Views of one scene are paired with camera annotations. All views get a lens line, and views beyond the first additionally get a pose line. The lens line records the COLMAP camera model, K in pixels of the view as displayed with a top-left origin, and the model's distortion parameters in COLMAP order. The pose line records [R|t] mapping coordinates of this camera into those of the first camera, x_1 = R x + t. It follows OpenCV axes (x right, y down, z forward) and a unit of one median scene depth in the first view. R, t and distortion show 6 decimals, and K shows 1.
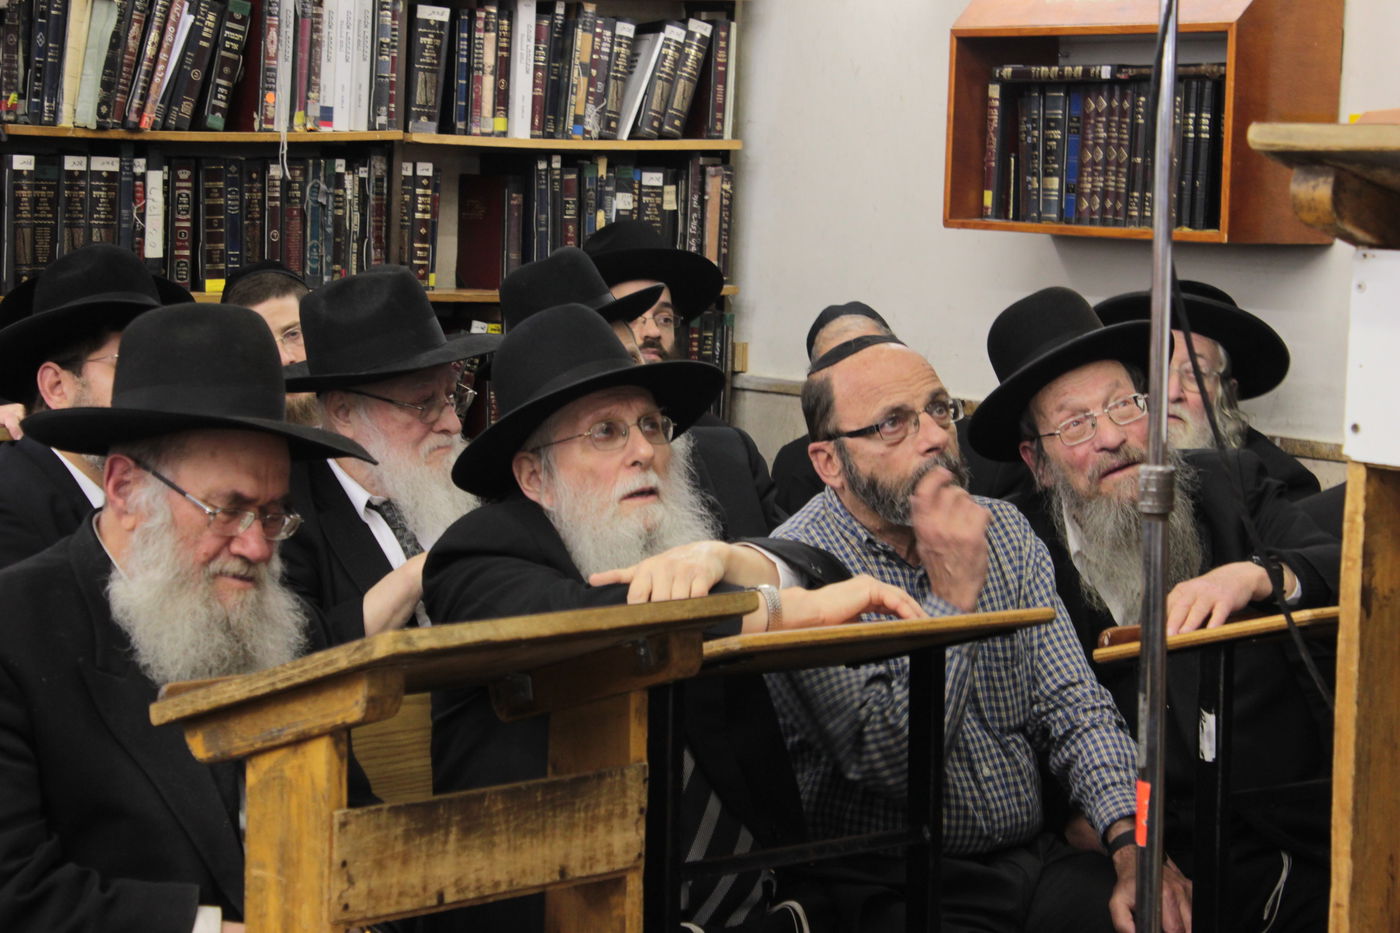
lens RADIAL K [[3231.3, 0, 698.0], [0, 3231.3, 462.4], [0, 0, 1]] dist [0.069619, 0.000000]
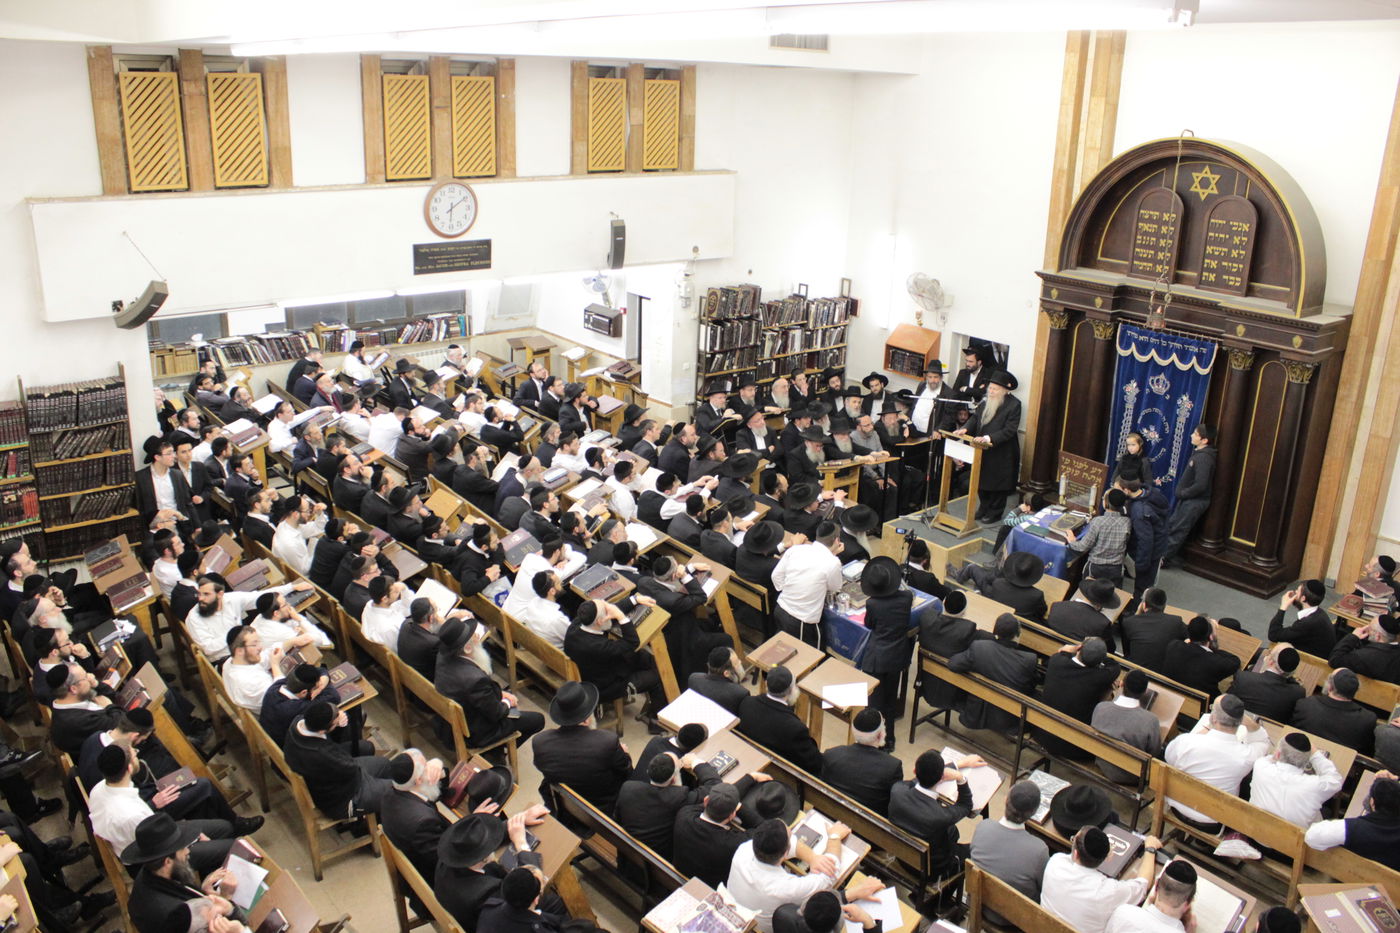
lens RADIAL K [[1159.3, 0, 700.8], [0, 1159.3, 474.3], [0, 0, 1]] dist [-0.158012, 0.131386]
pose [[0.999707, -0.005892, 0.023471, -0.364277], [0.000199, 0.971869, 0.235520, -0.419024], [-0.024199, -0.235447, 0.971586, -1.432924]]
